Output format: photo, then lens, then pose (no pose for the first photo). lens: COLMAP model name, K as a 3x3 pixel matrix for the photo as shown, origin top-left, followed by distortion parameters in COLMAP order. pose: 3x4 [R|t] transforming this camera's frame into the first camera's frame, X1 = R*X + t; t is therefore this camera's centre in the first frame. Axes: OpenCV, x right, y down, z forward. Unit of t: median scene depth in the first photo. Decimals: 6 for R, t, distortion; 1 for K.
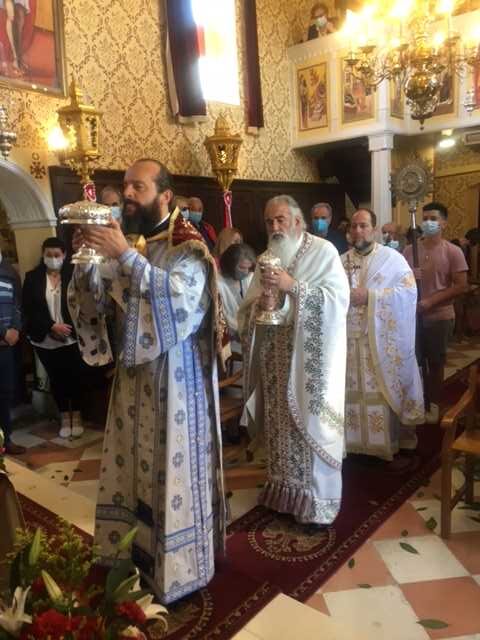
lens RADIAL K [[548.1, 0, 226.4], [0, 548.1, 320.7], [0, 0, 1]] dist [0.082863, -0.109914]
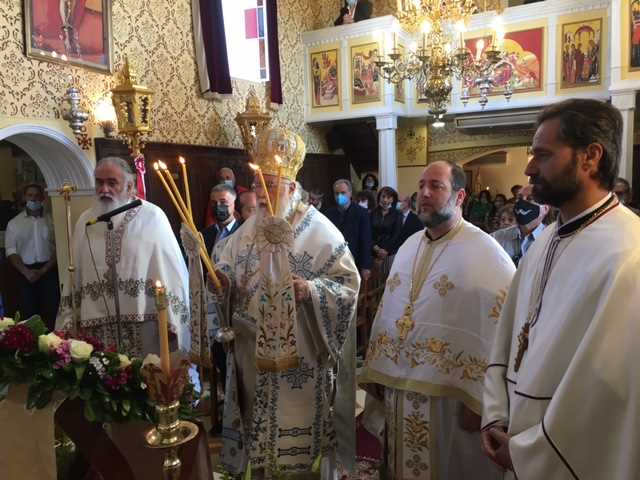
lens RADIAL K [[548.1, 0, 308.0], [0, 548.1, 243.4], [0, 0, 1]] dist [0.082863, -0.109914]
pose [[0.984504, 0.005660, 0.175269, -0.086249], [0.005120, 0.998125, -0.060991, -0.012285], [-0.175286, 0.060943, 0.982630, -0.064388]]
